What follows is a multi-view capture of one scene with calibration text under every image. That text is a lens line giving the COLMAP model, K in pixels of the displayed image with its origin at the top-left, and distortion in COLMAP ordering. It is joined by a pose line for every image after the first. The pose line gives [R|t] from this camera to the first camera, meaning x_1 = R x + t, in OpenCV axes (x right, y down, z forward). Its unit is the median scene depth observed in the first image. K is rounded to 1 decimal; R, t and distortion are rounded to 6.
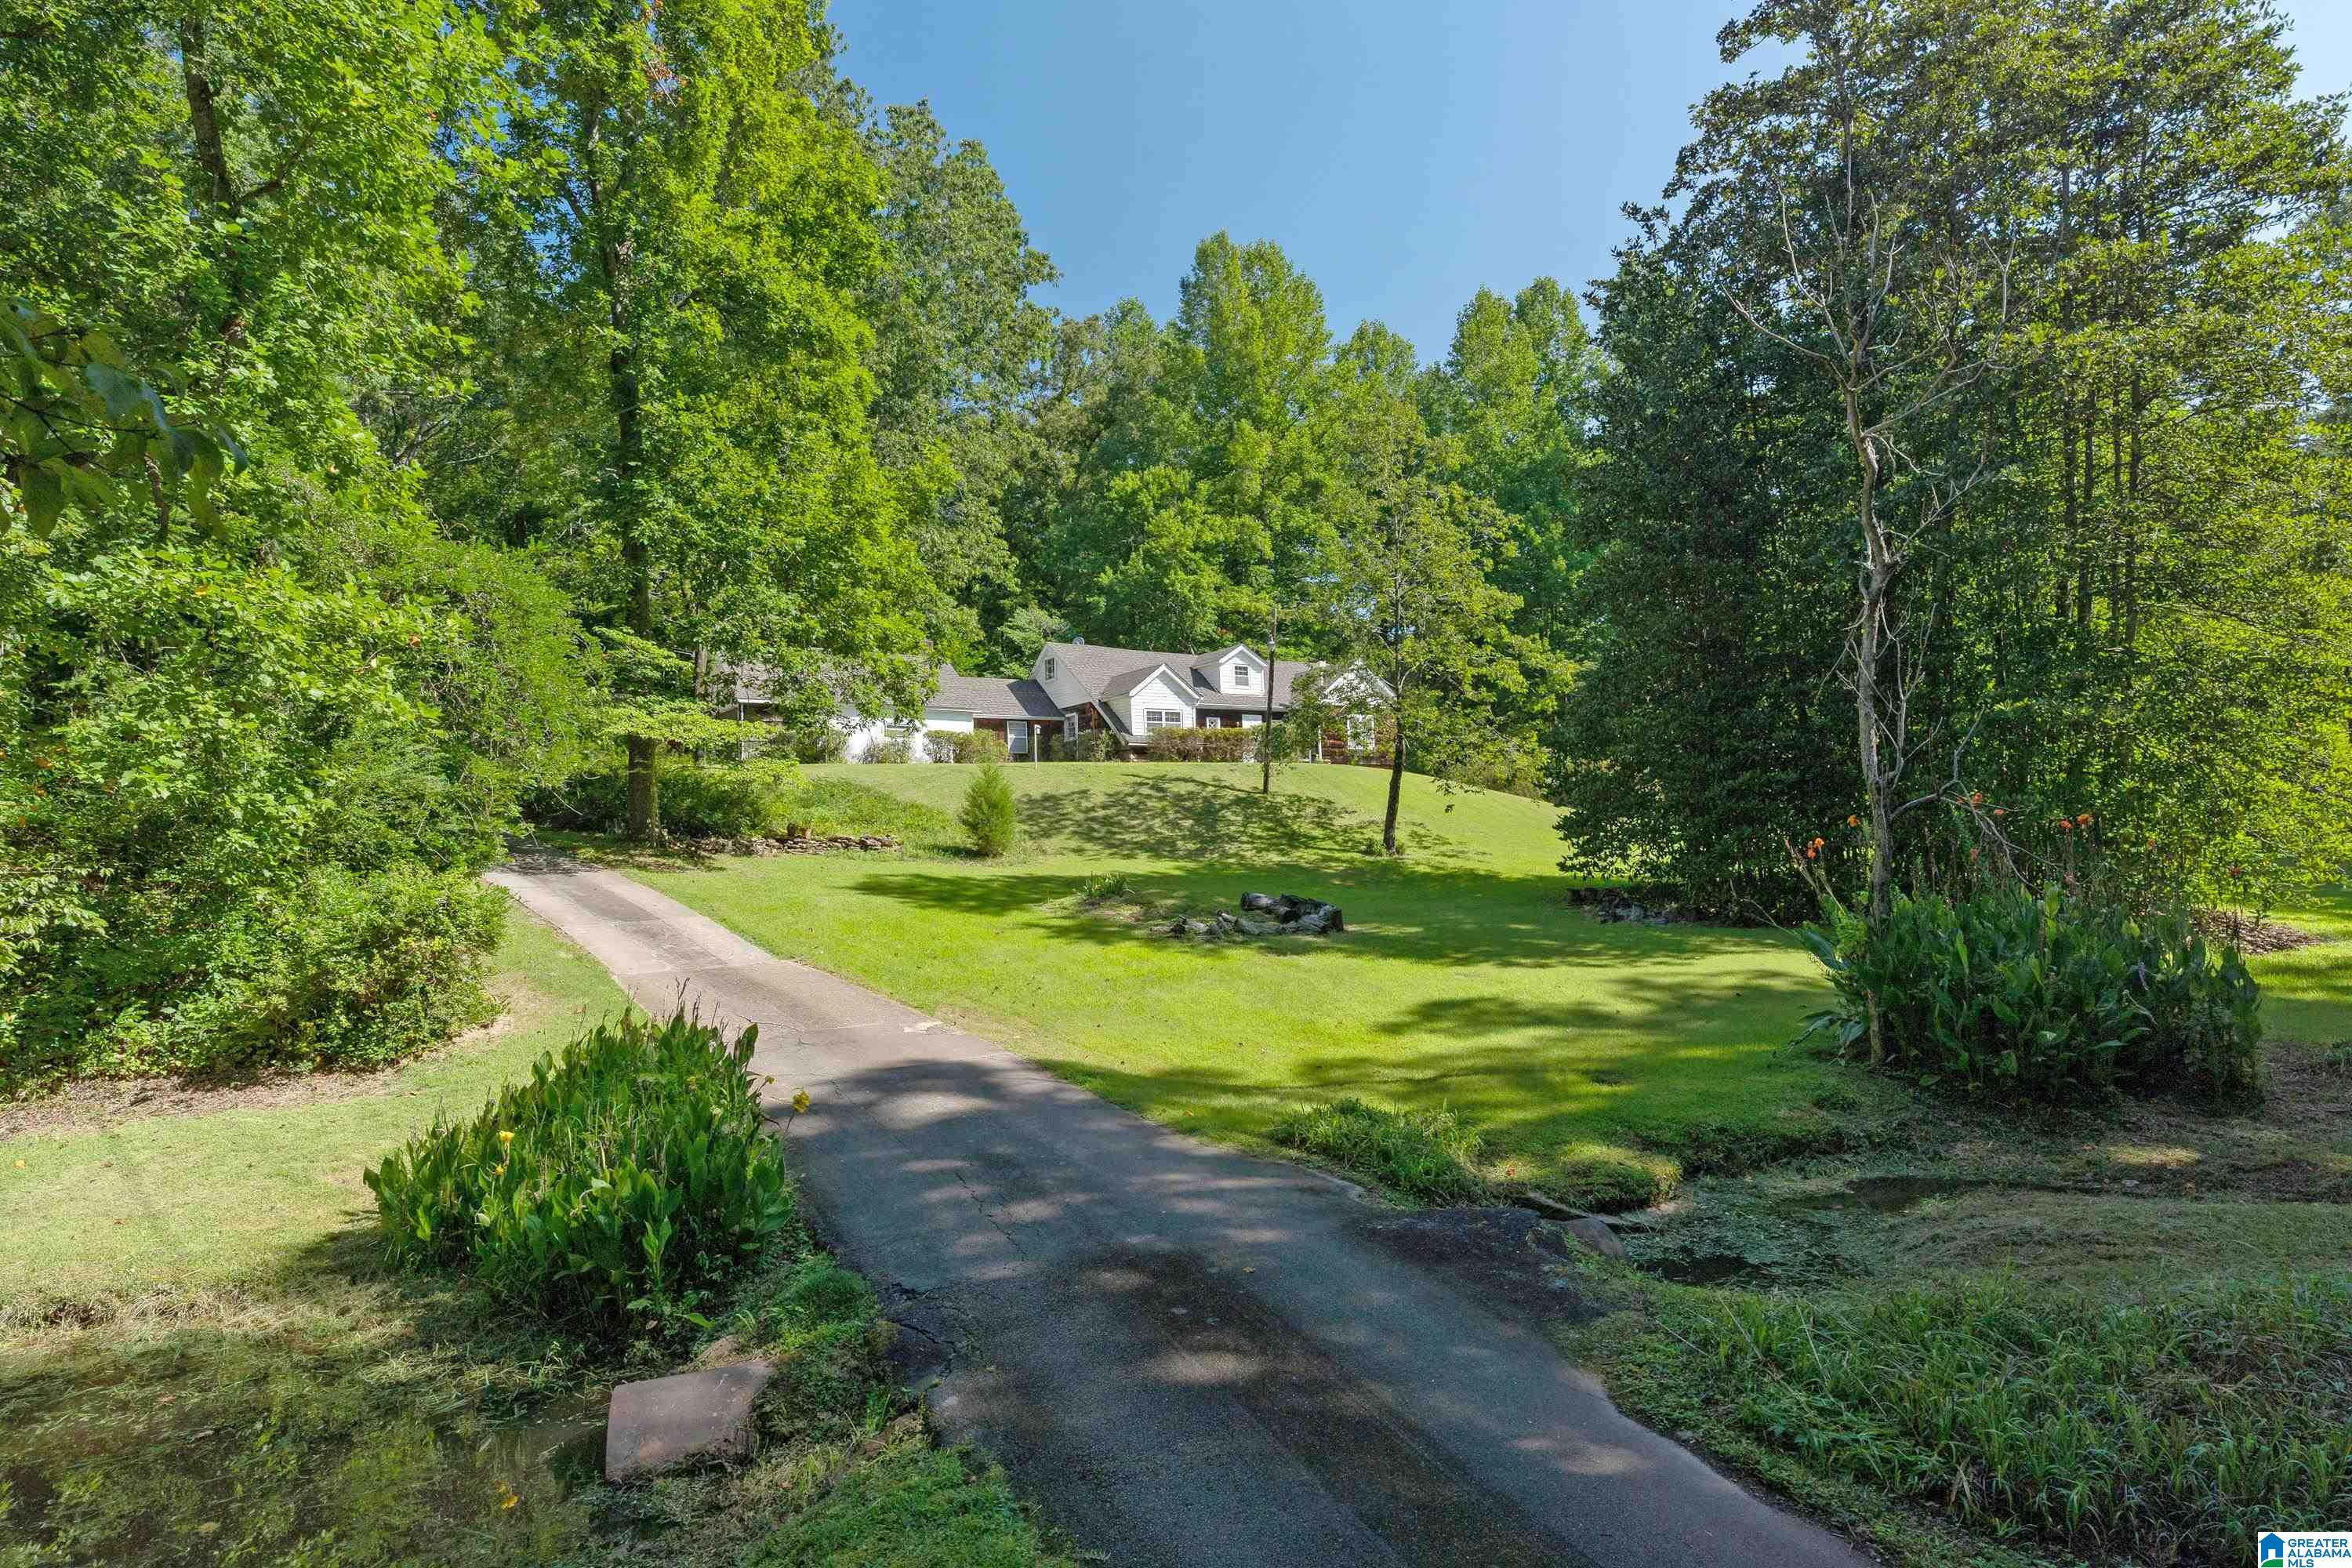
lens RADIAL K [[1278.2, 0, 1178.1], [0, 1278.2, 778.9], [0, 0, 1]] dist [-0.022517, 0.001262]
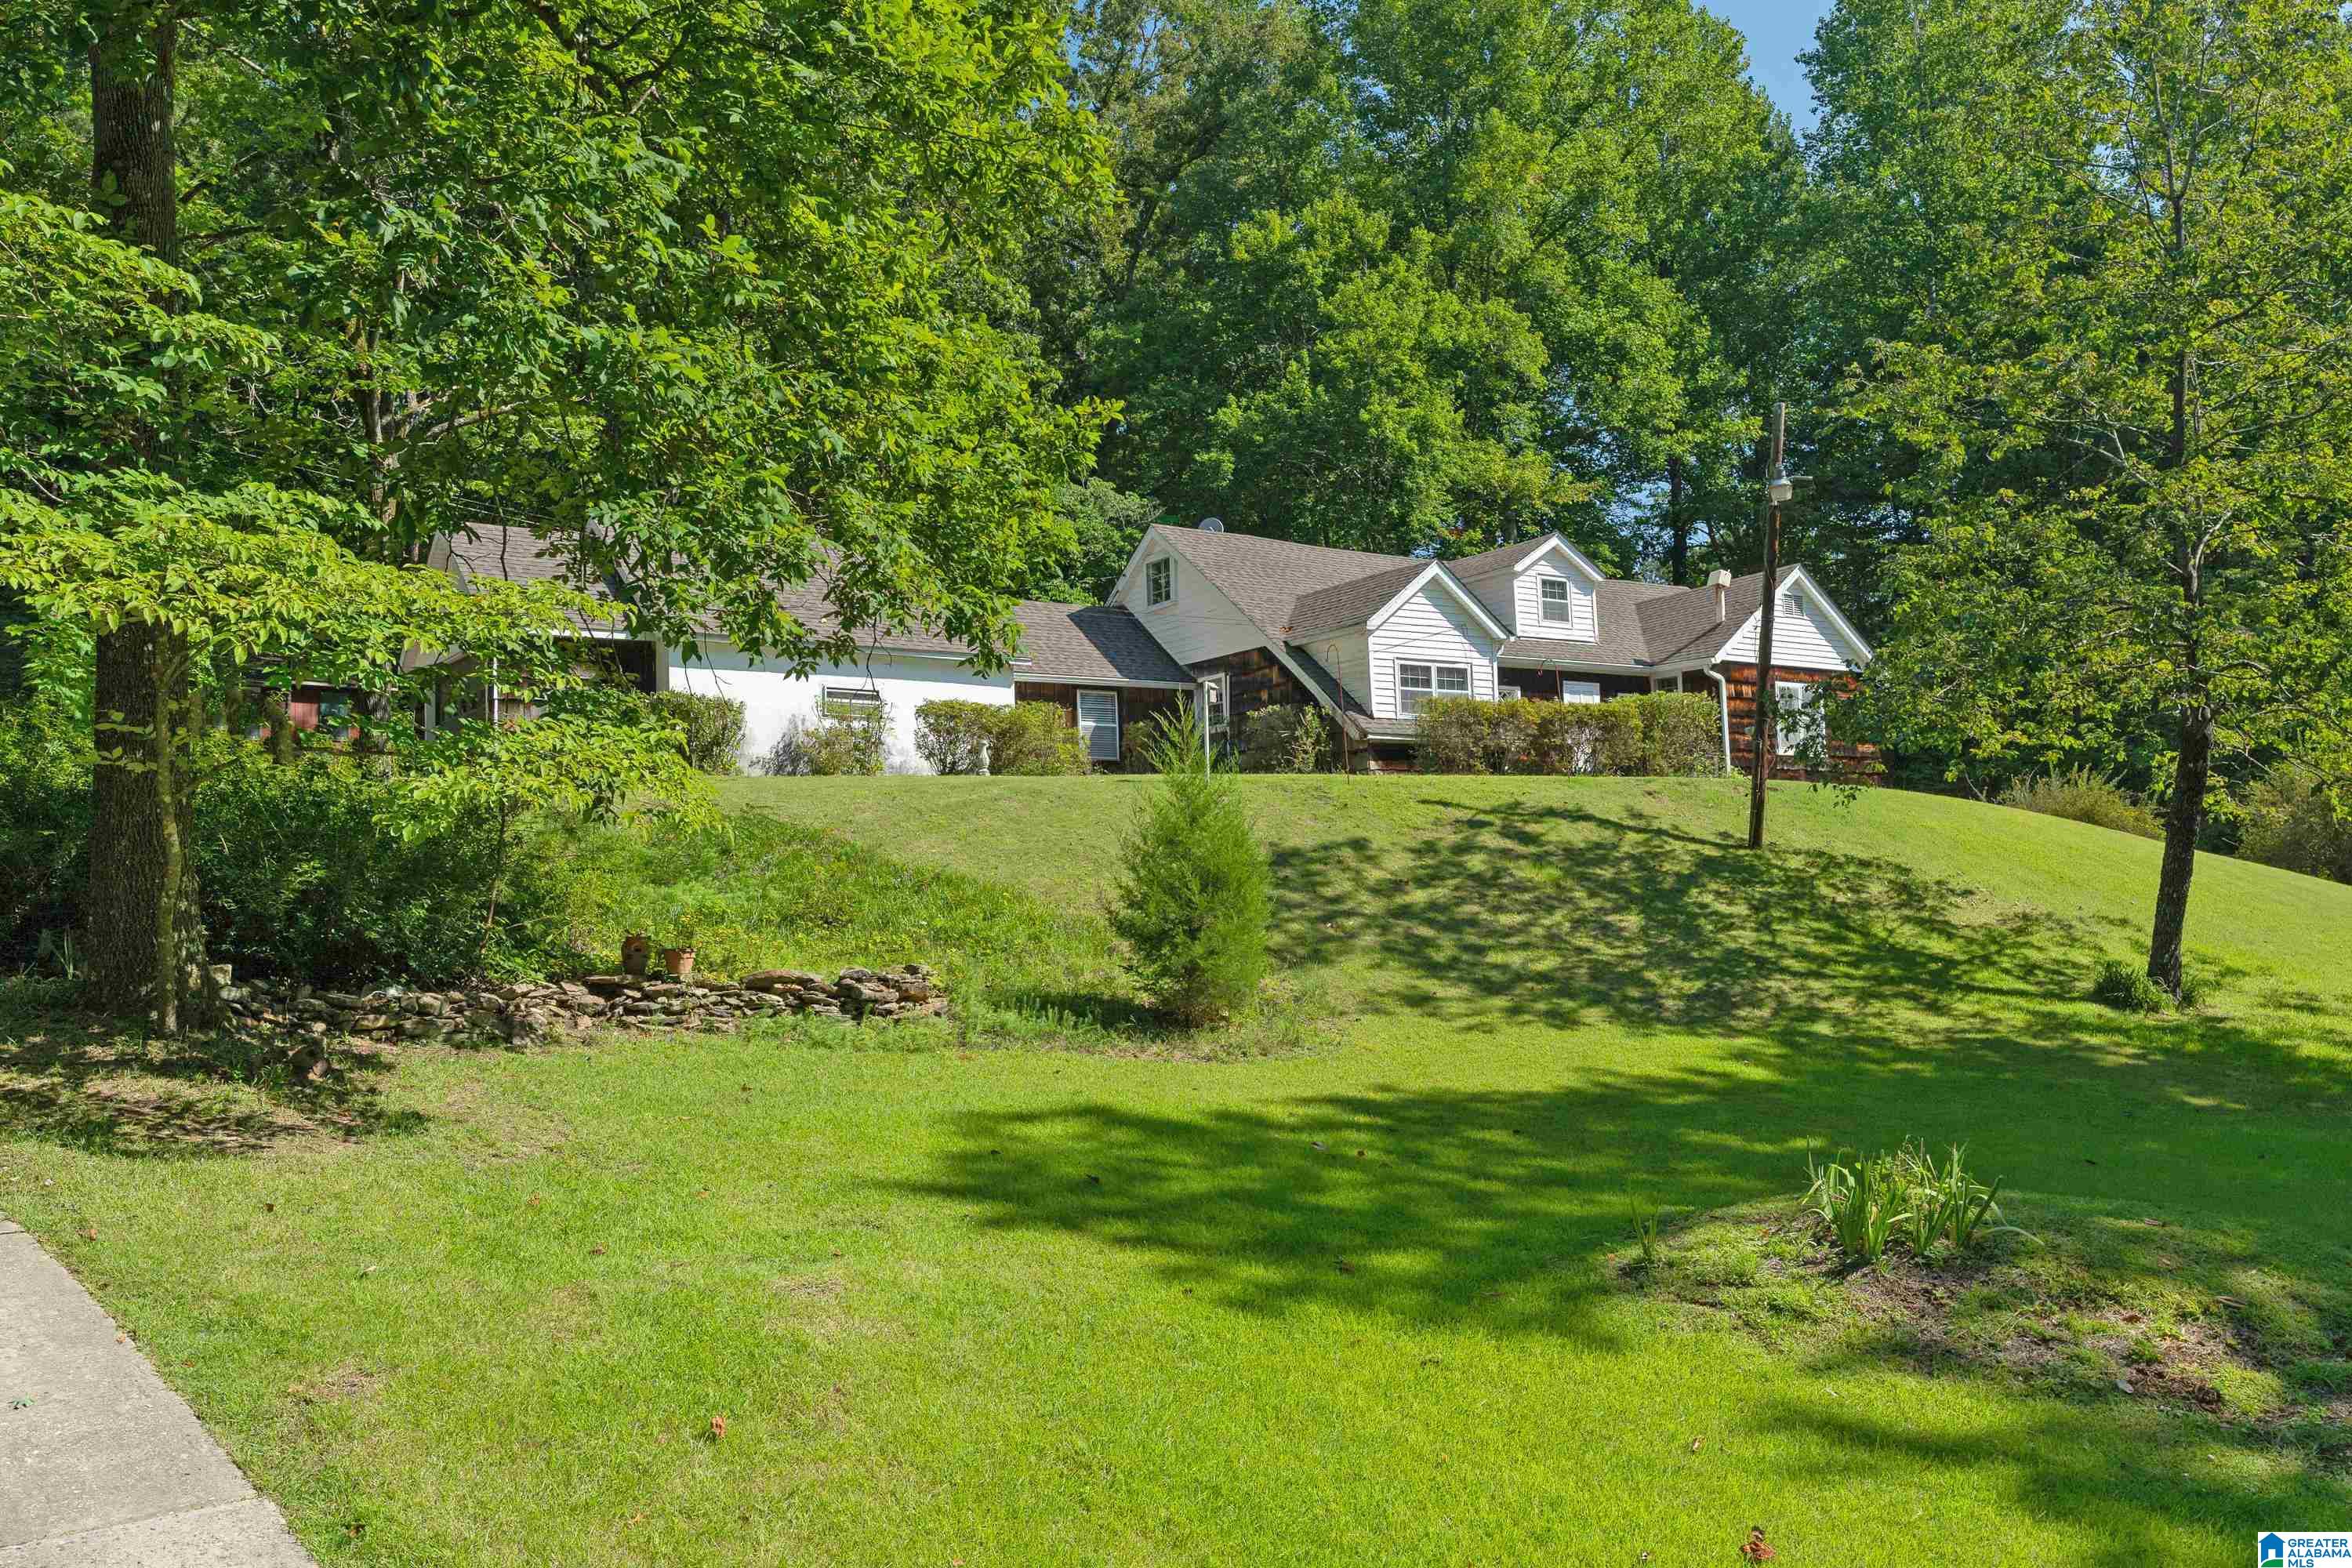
lens RADIAL K [[1928.1, 0, 1193.0], [0, 1928.1, 805.9], [0, 0, 1]] dist [-0.019155, -0.014025]
pose [[0.999891, 0.001594, 0.014645, -0.145370], [-0.001451, 0.999952, -0.009709, 0.004923], [-0.014659, 0.009687, 0.999846, 0.435928]]
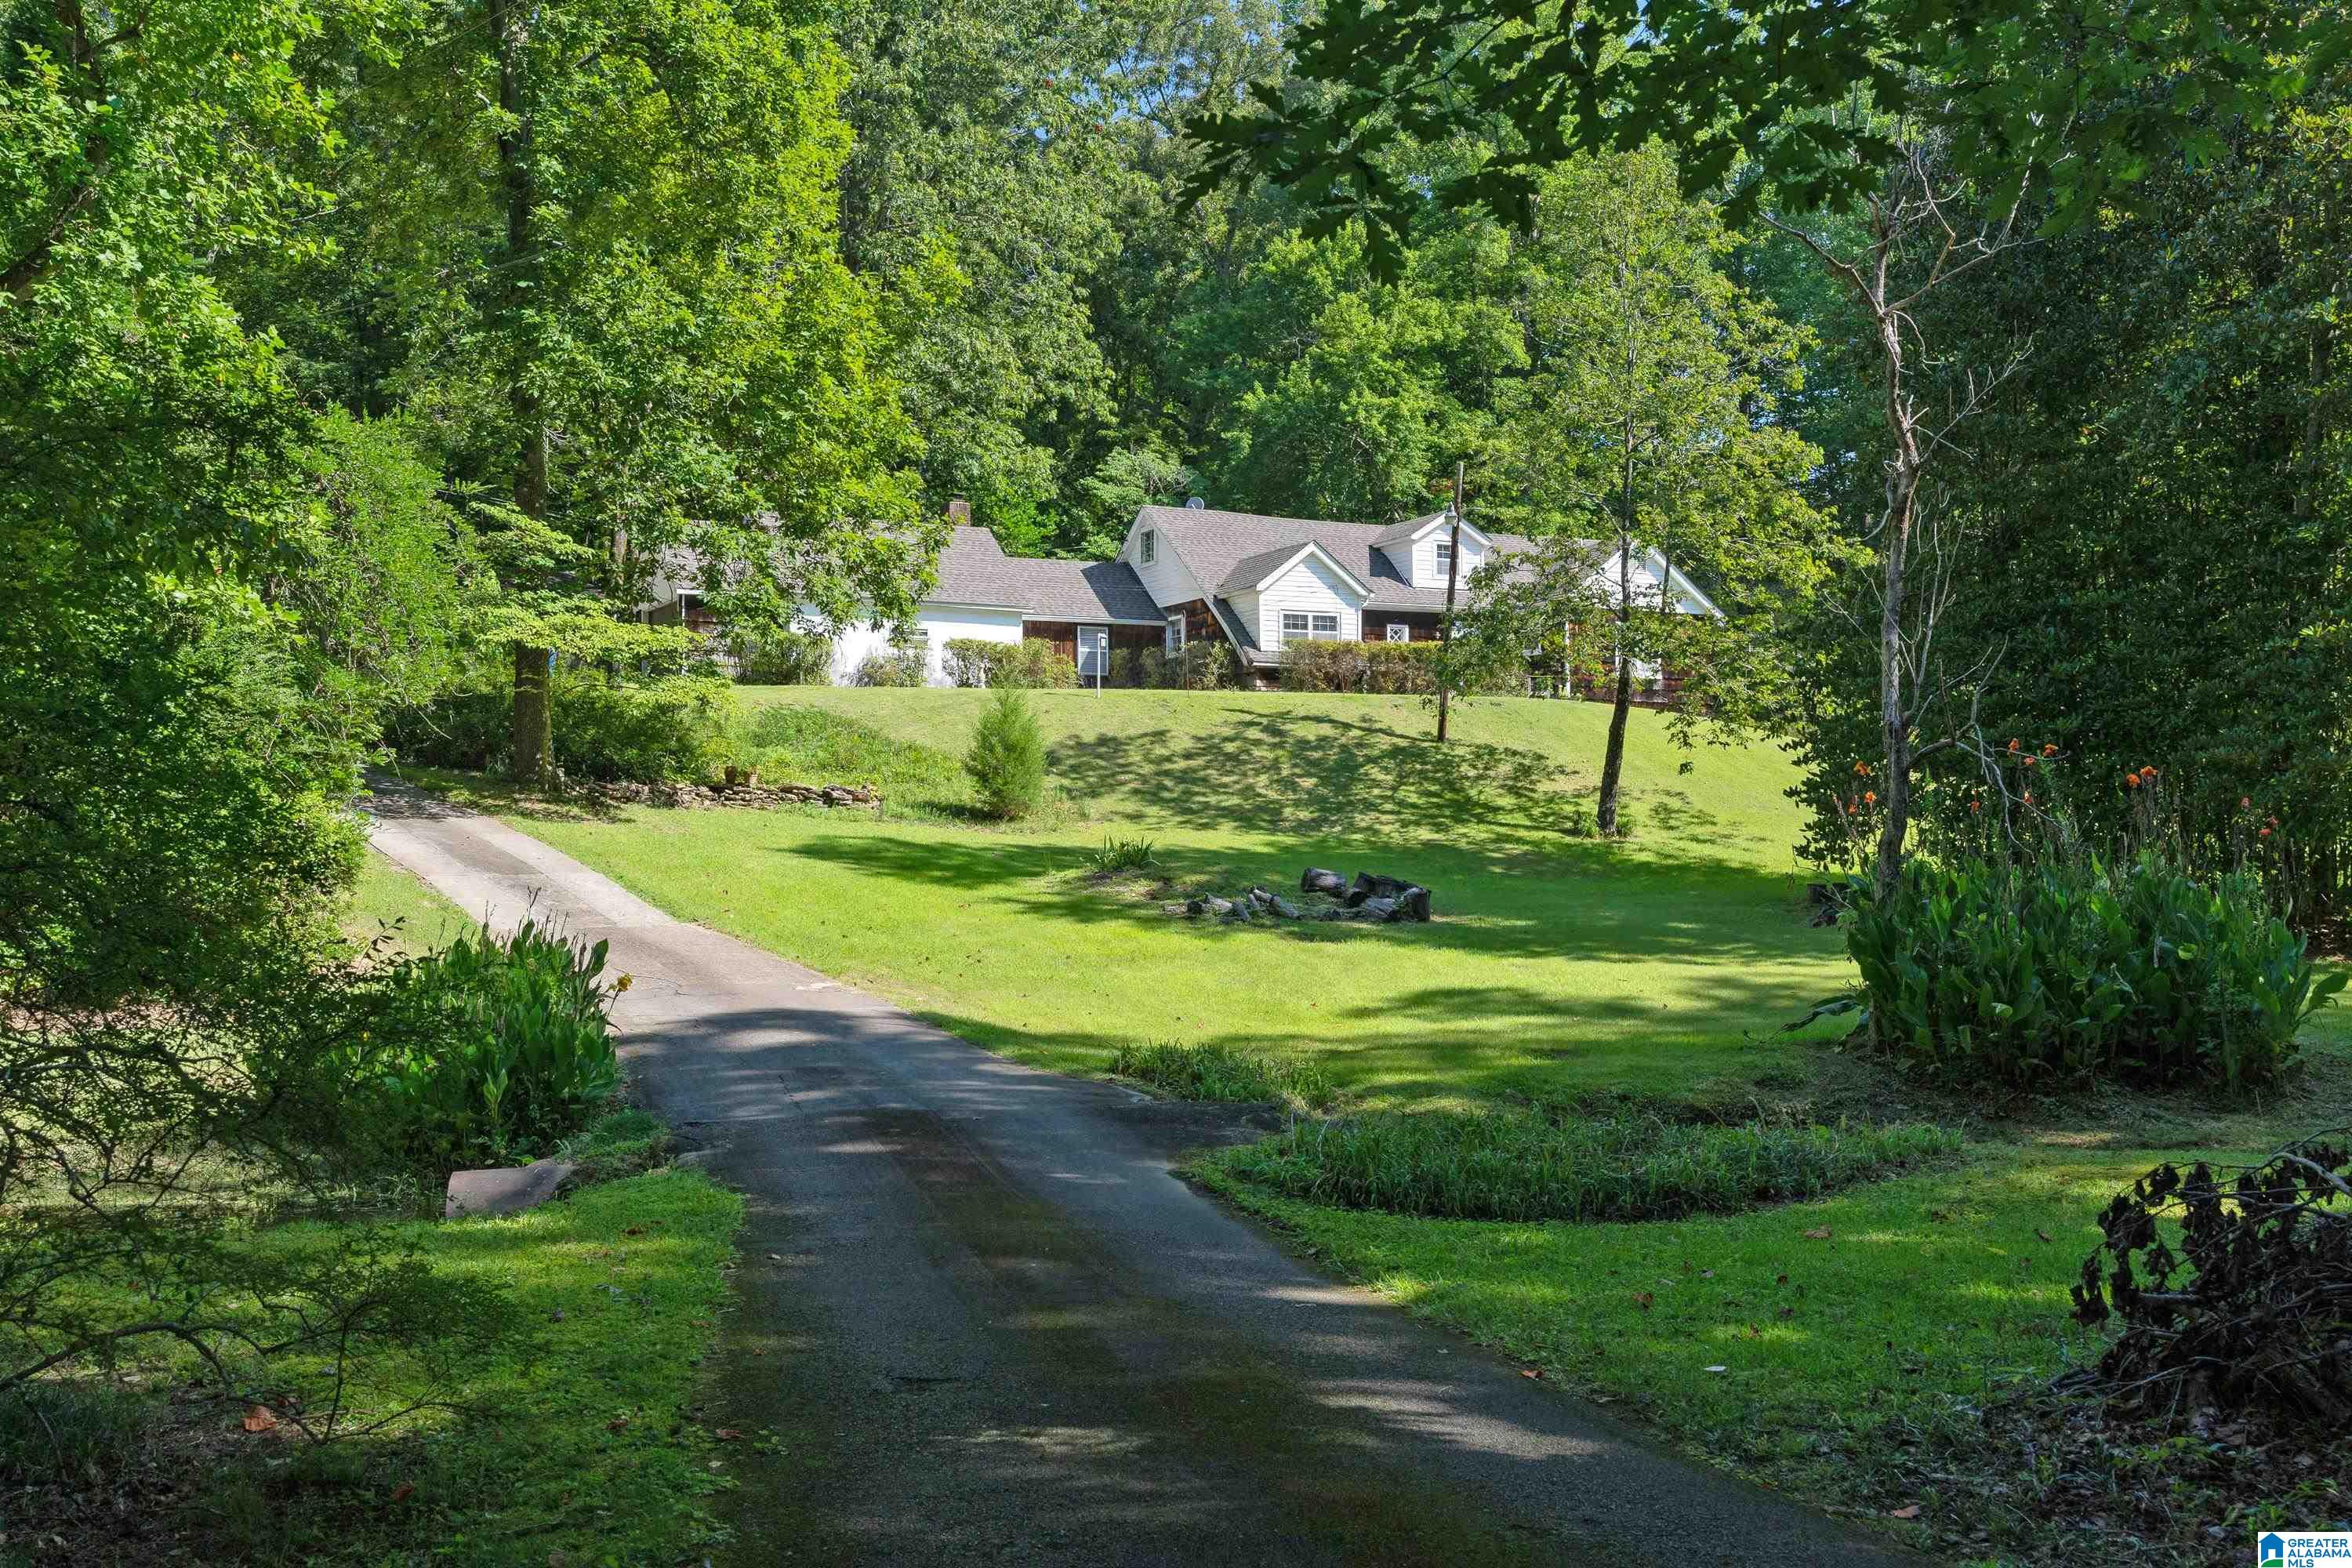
lens RADIAL K [[2264.7, 0, 1158.8], [0, 2264.7, 770.1], [0, 0, 1]] dist [-0.012701, 0.000000]
pose [[0.989756, 0.022497, -0.140989, 0.104332], [-0.019652, 0.999575, 0.021536, 0.004138], [0.141413, -0.018545, 0.989777, -0.209572]]
